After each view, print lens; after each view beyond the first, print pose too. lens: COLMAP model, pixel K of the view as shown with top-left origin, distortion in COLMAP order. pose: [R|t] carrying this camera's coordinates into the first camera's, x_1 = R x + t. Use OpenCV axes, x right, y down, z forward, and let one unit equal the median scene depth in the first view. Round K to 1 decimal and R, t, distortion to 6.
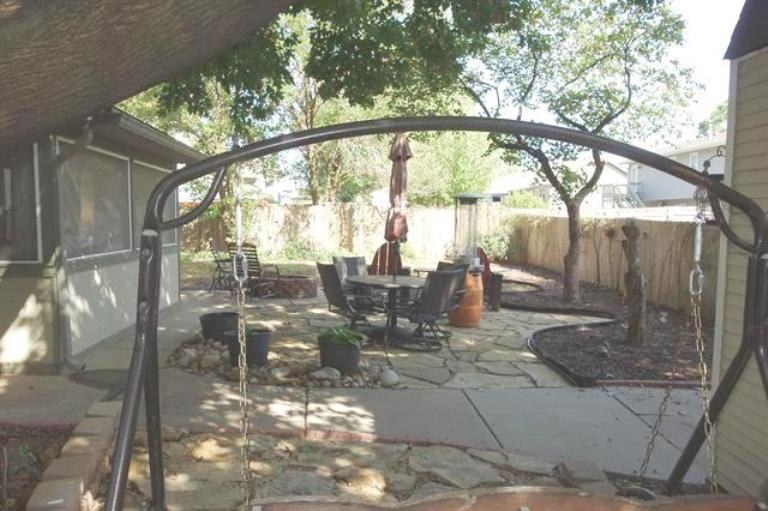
lens RADIAL K [[608.5, 0, 384.2], [0, 608.5, 255.3], [0, 0, 1]] dist [-0.012091, -0.004344]
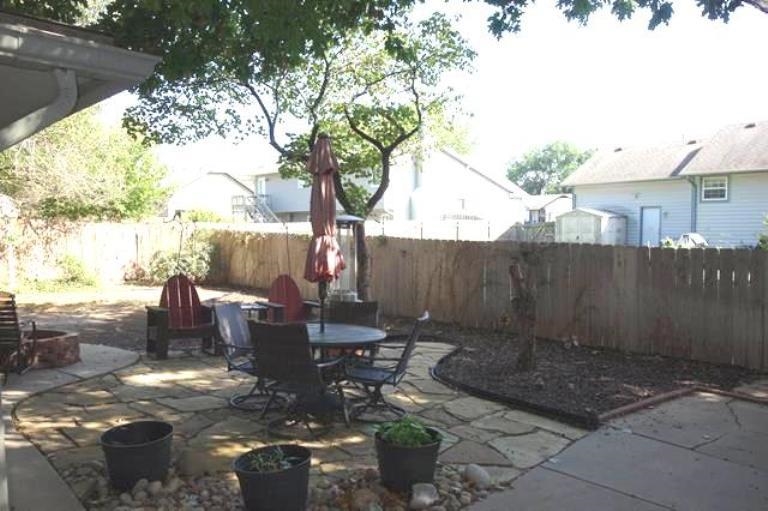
lens RADIAL K [[608.5, 0, 383.8], [0, 608.5, 257.5], [0, 0, 1]] dist [-0.012091, -0.004344]
pose [[0.785545, -0.036920, 0.617702, -0.232540], [0.043282, 0.999052, 0.004670, -0.031171], [-0.617289, 0.023067, 0.786398, 0.214349]]
